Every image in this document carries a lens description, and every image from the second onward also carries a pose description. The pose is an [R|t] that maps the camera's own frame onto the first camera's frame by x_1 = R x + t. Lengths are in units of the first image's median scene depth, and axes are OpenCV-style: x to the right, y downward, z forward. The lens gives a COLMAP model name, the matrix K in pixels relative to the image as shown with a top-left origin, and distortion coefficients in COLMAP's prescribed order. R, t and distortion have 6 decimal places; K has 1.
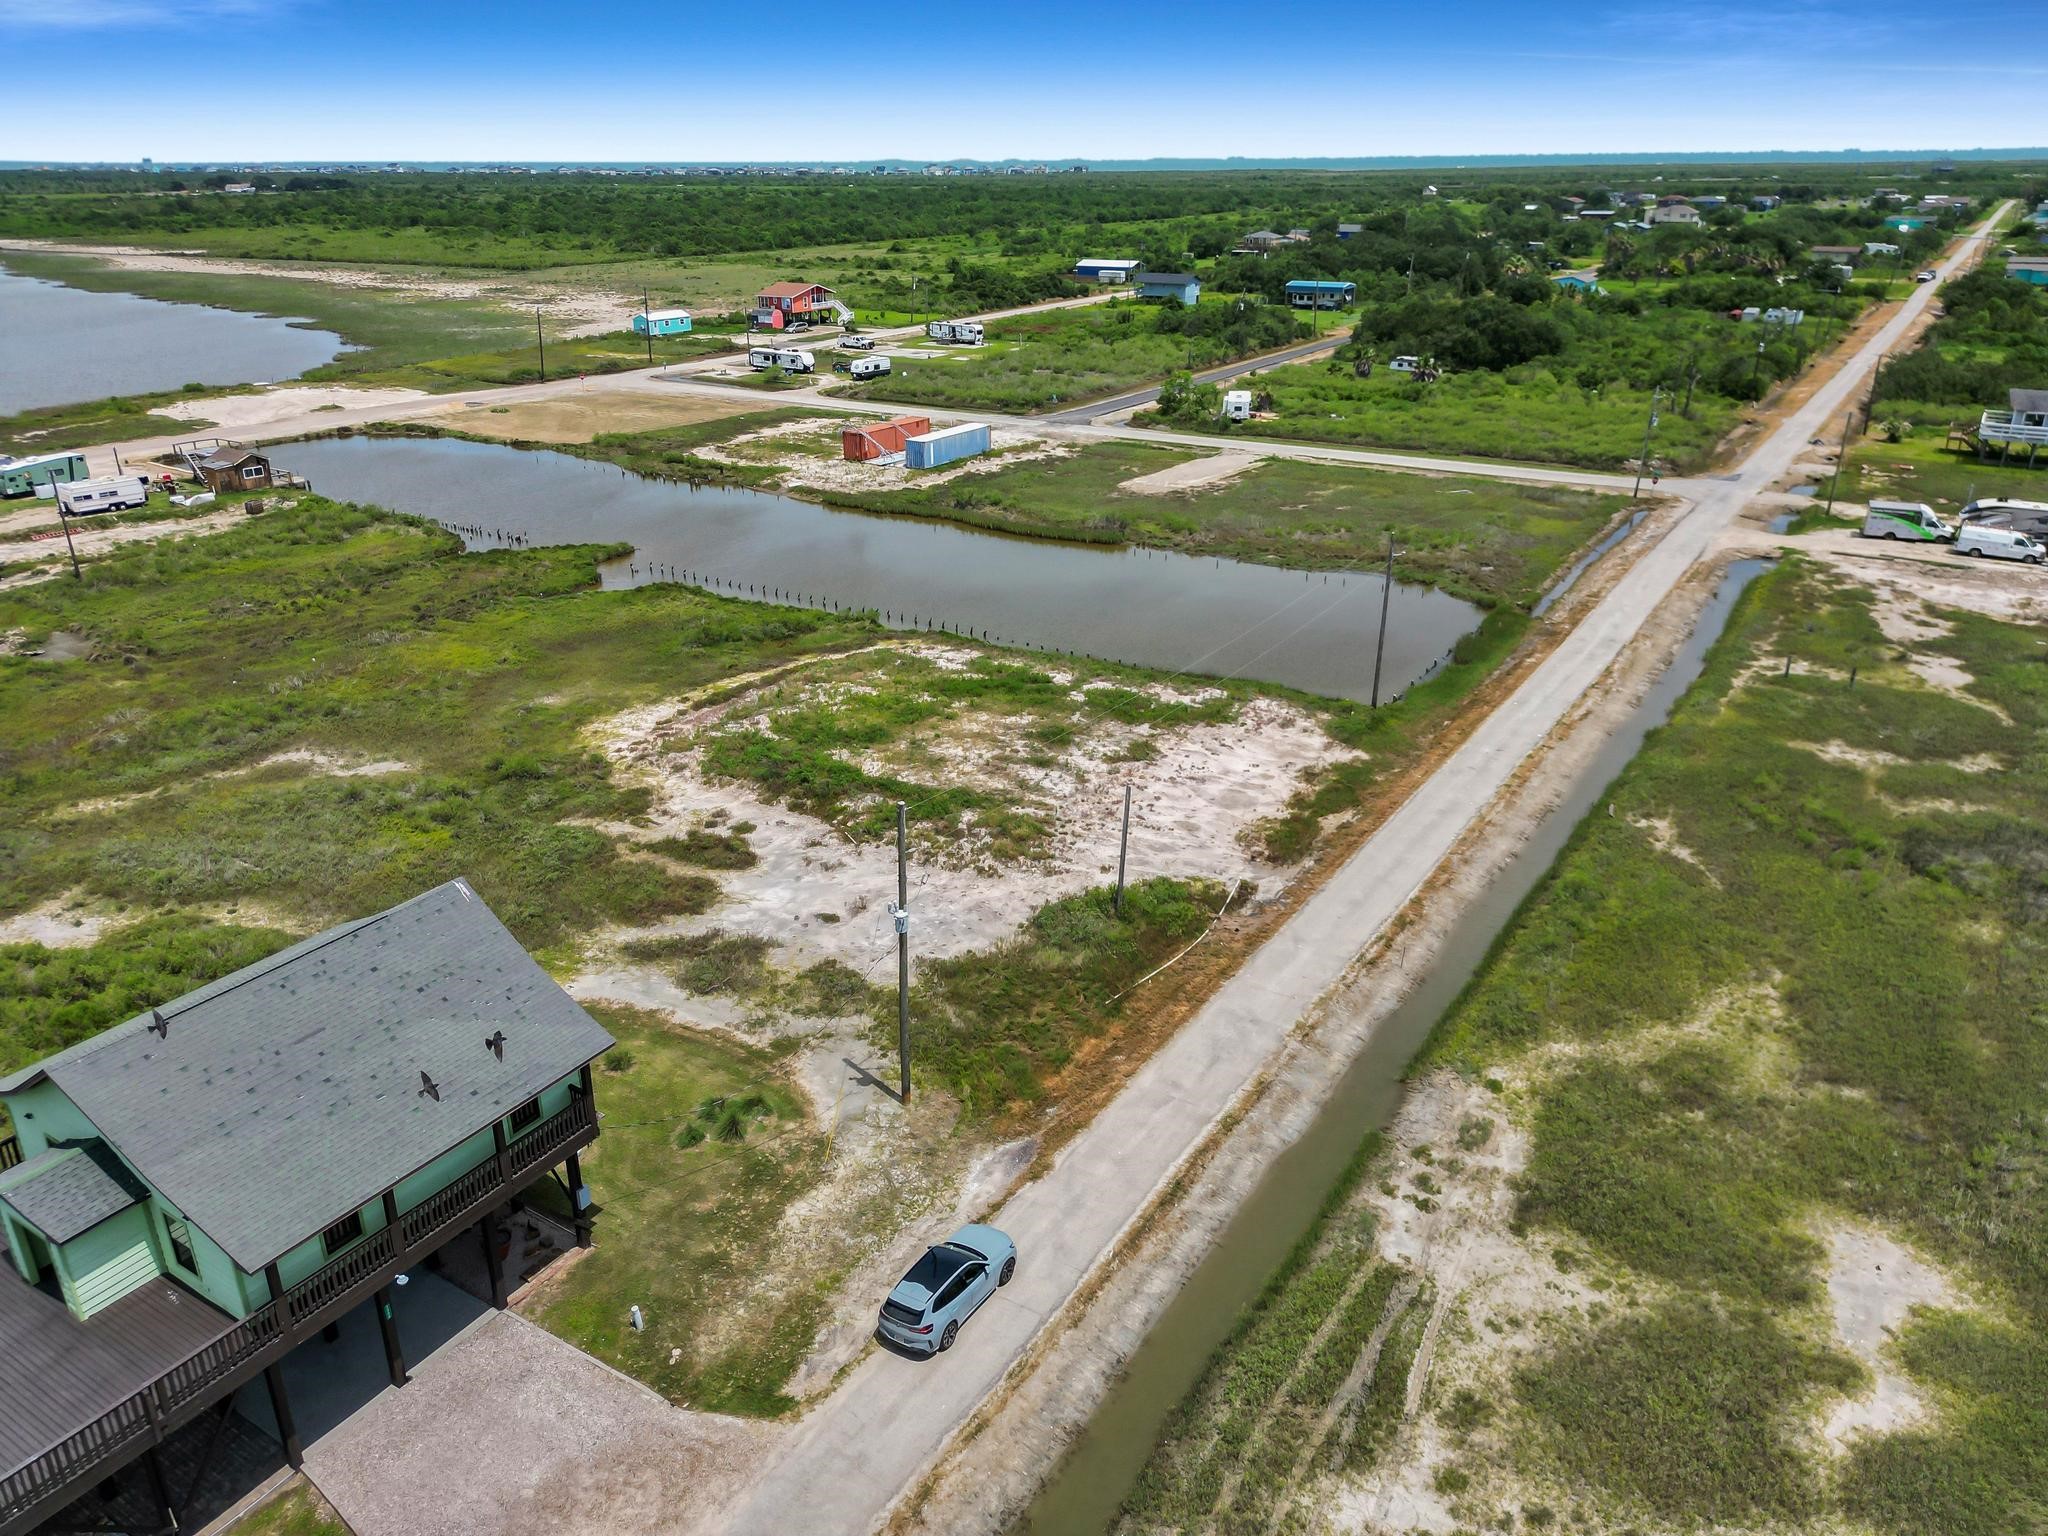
lens RADIAL K [[1427.8, 0, 1013.5], [0, 1427.8, 764.5], [0, 0, 1]] dist [0.082847, -0.094897]
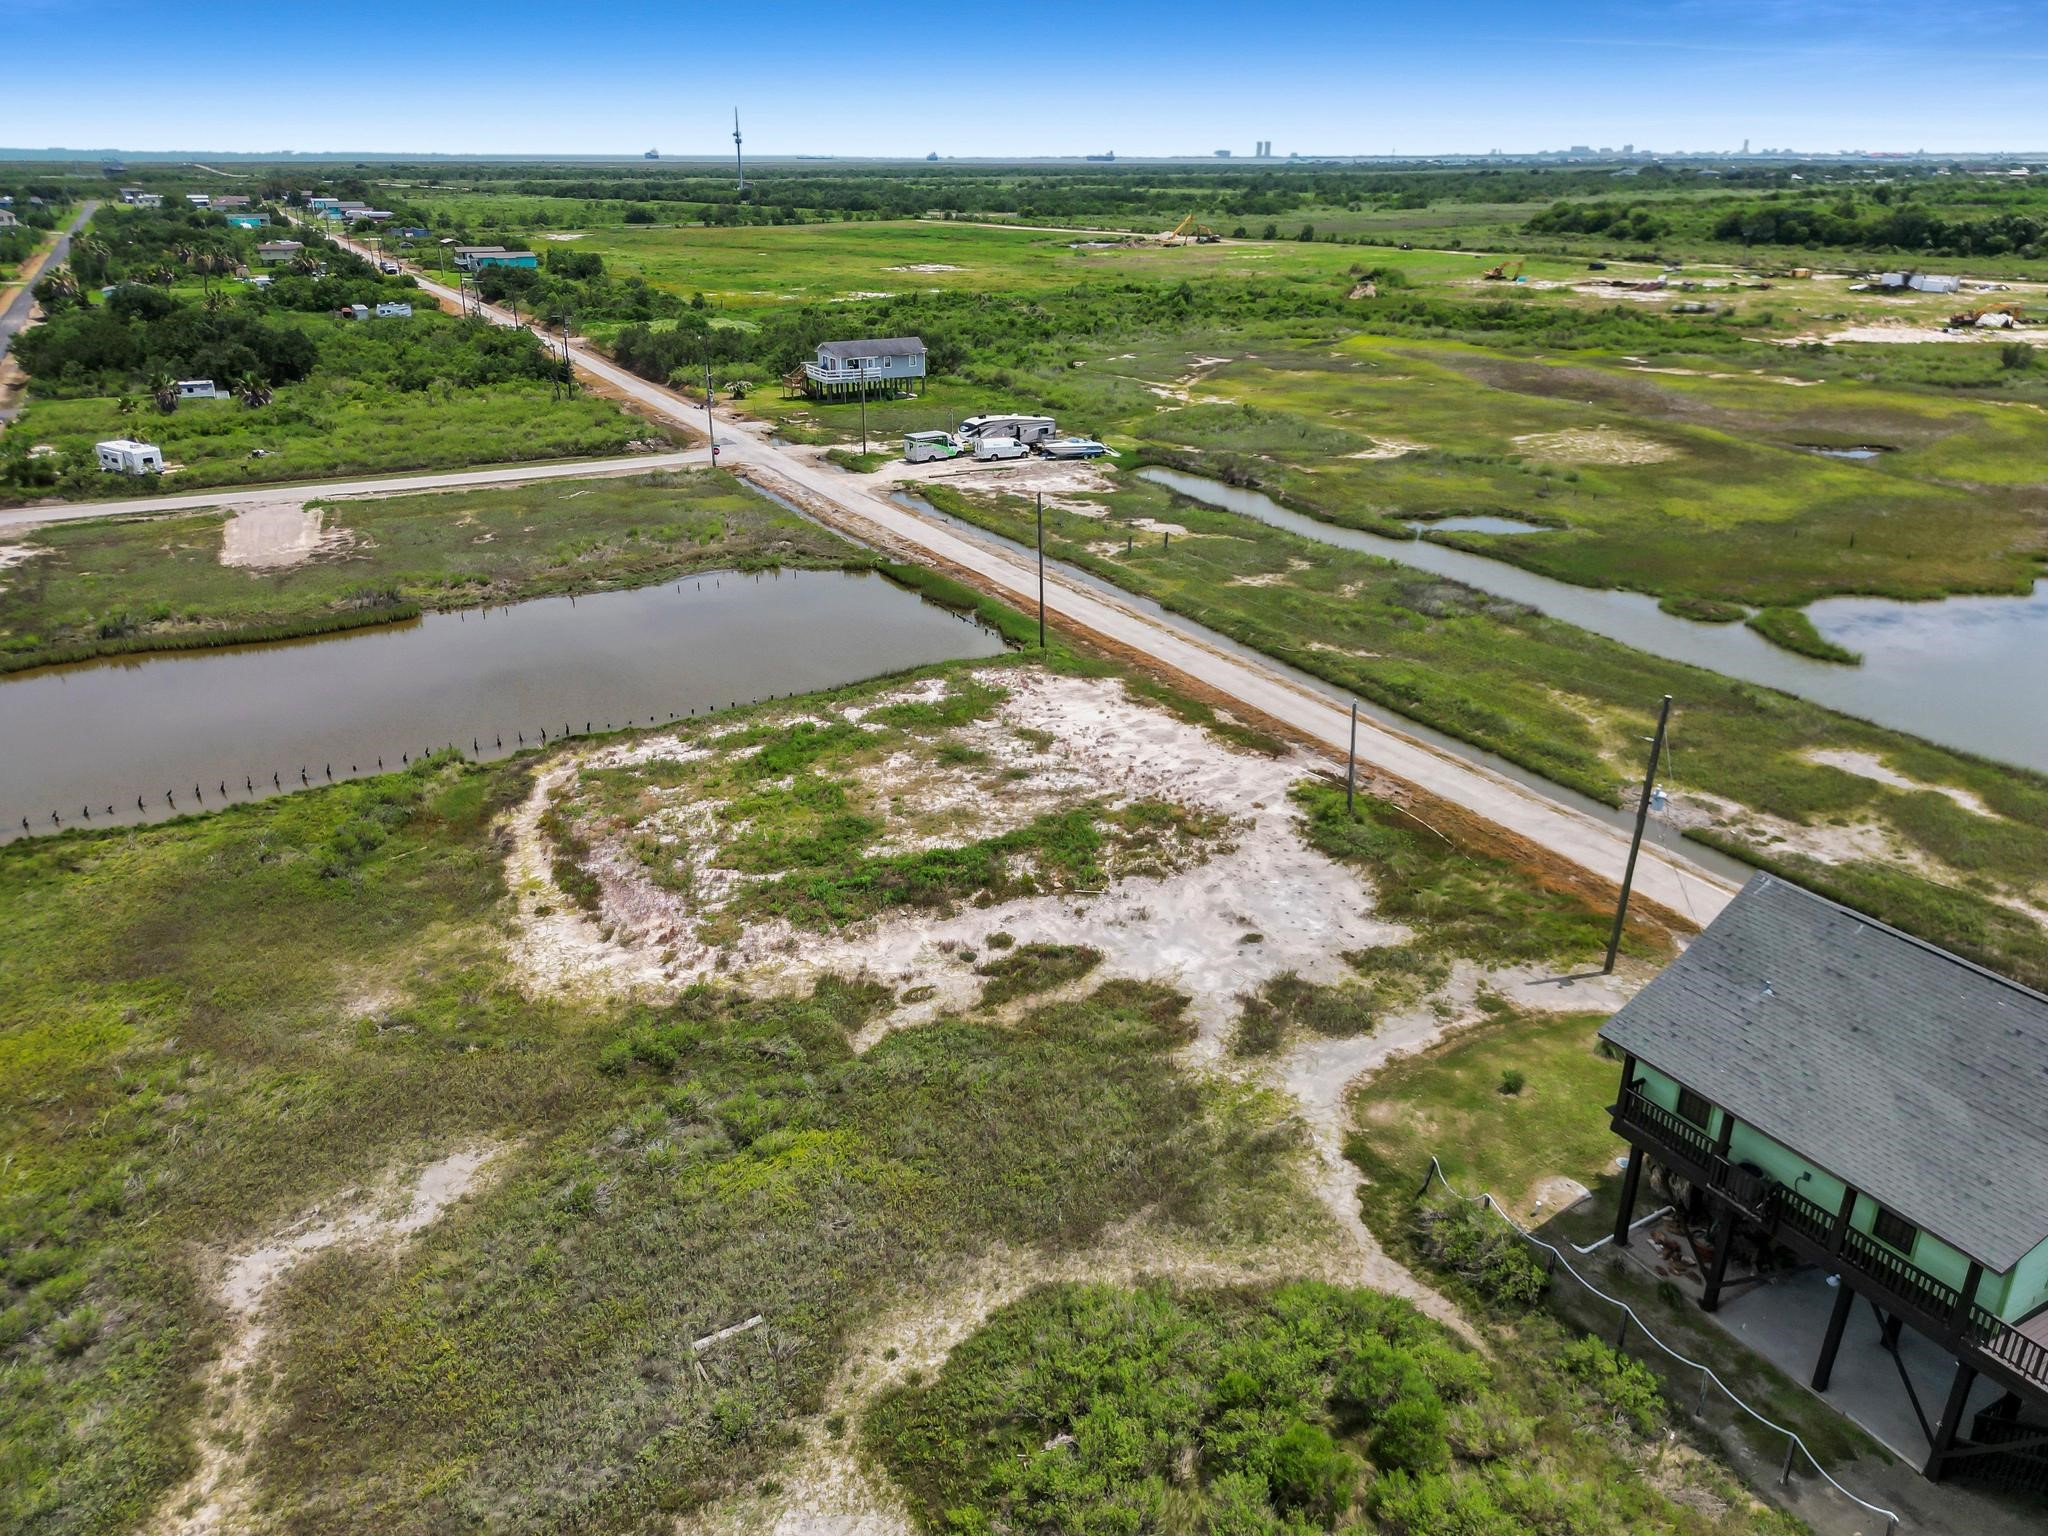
lens RADIAL K [[1427.8, 0, 1013.5], [0, 1427.8, 764.5], [0, 0, 1]] dist [0.082847, -0.094897]
pose [[0.471327, -0.336234, 0.815351, -0.760078], [0.336385, 0.923128, 0.186226, -0.186872], [-0.815289, 0.186499, 0.548199, 0.466545]]
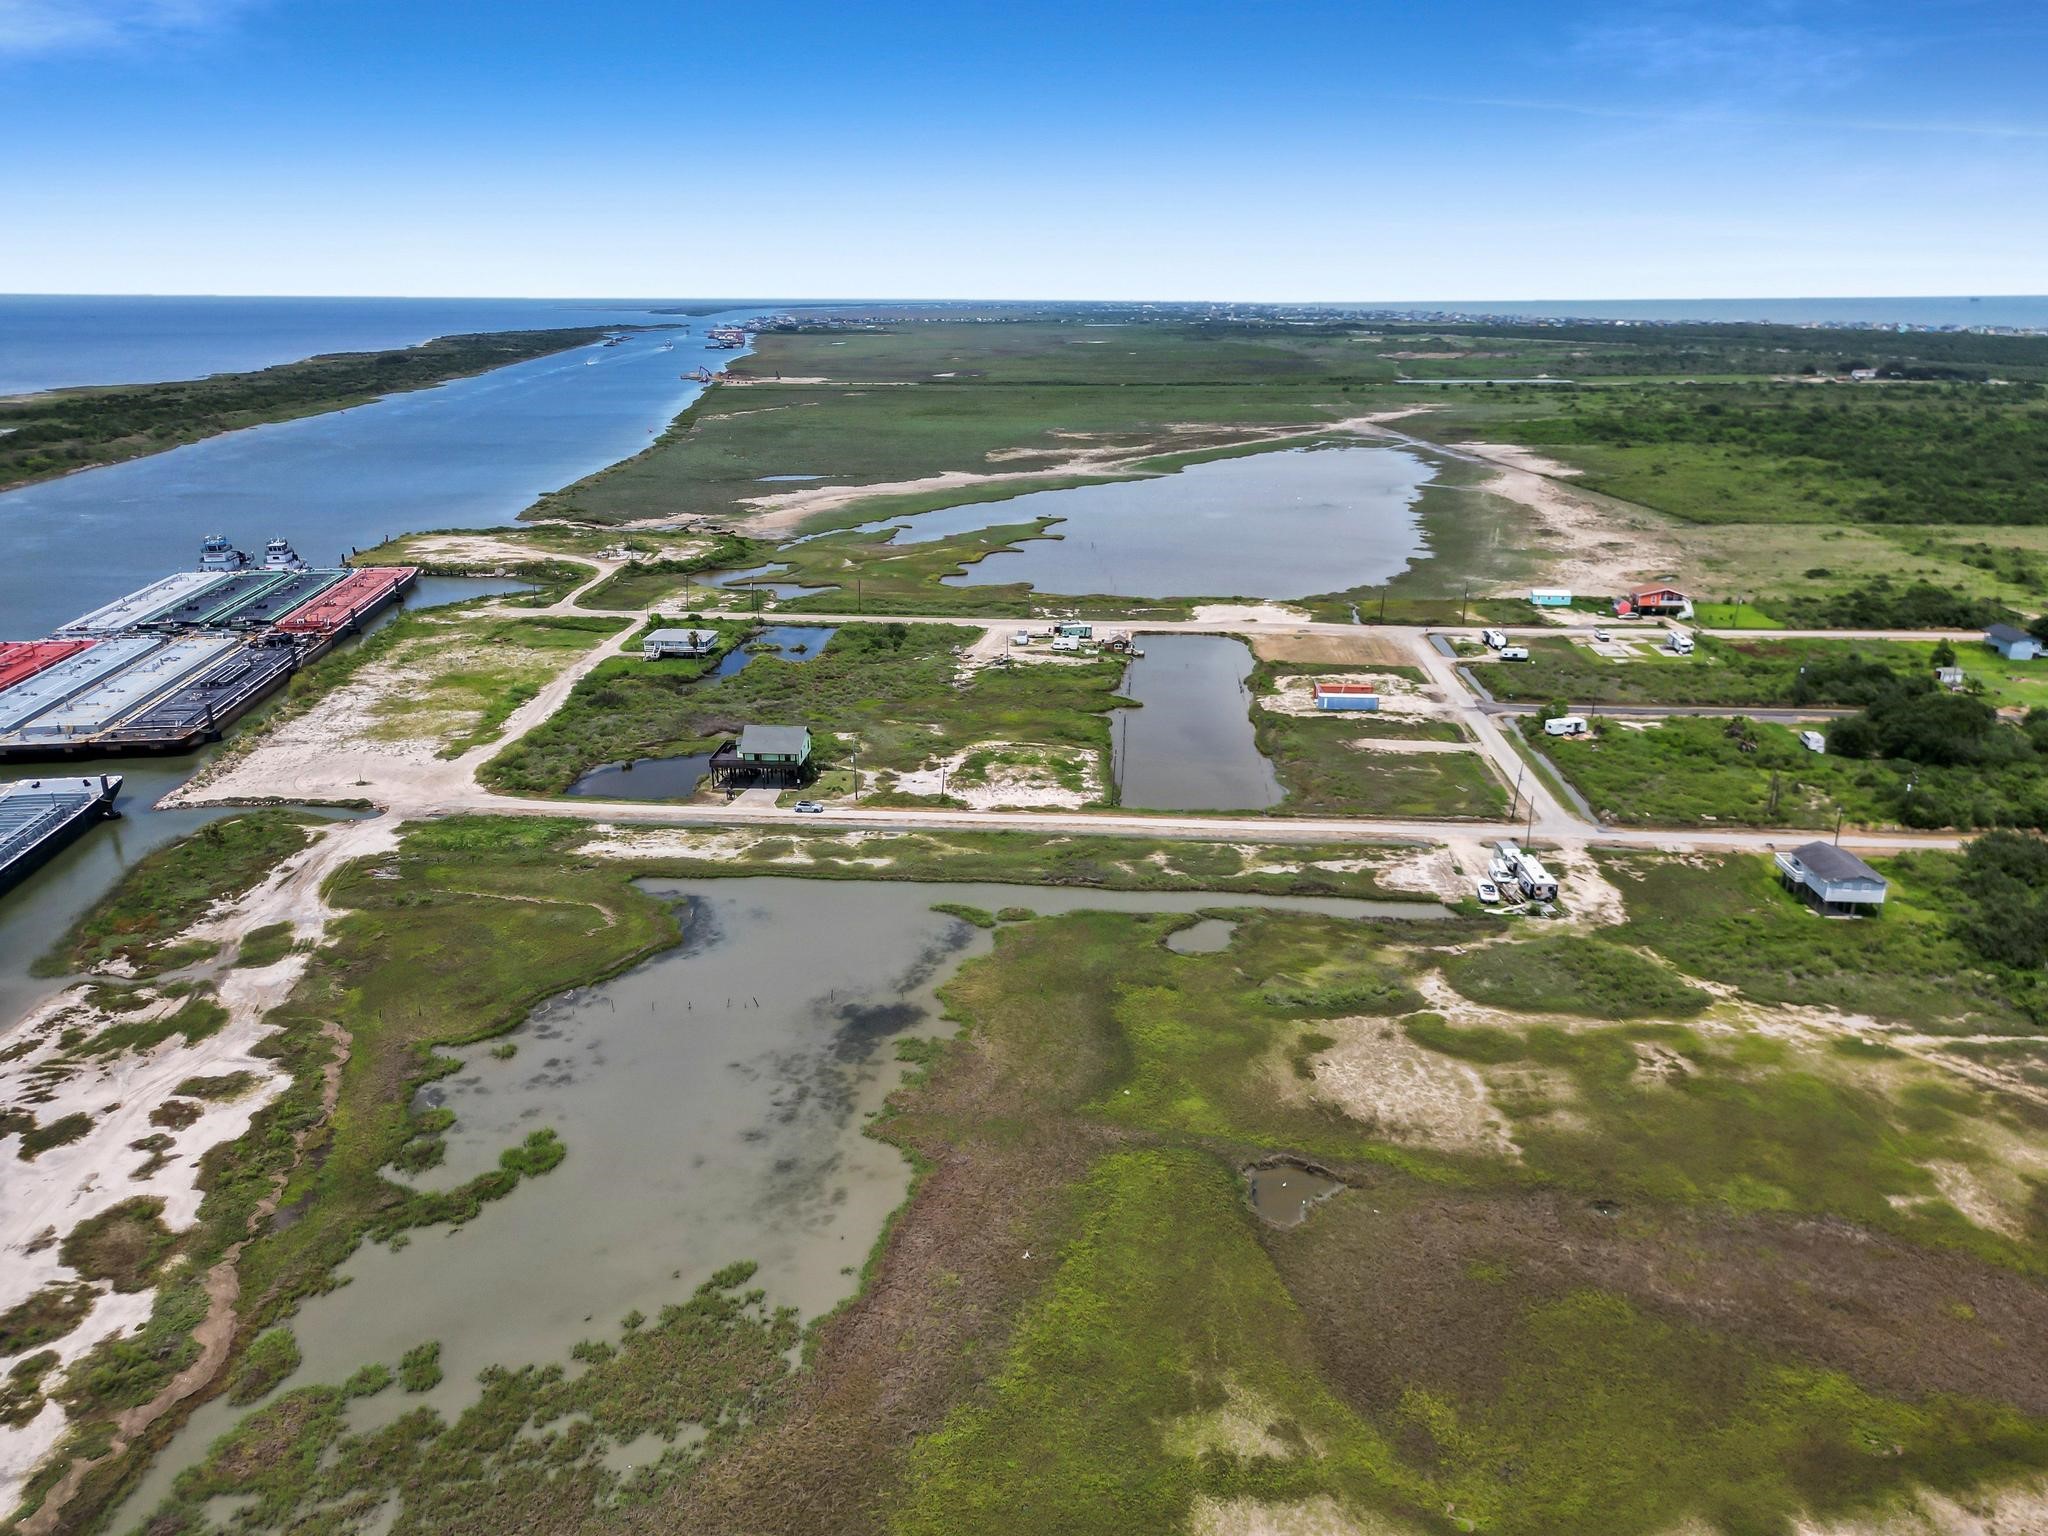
lens RADIAL K [[1427.8, 0, 1013.5], [0, 1427.8, 764.5], [0, 0, 1]] dist [0.082847, -0.094897]
pose [[0.477388, 0.275738, -0.834308, 2.852879], [-0.340734, 0.933286, 0.113483, -0.420115], [0.809939, 0.230101, 0.539493, -0.862747]]
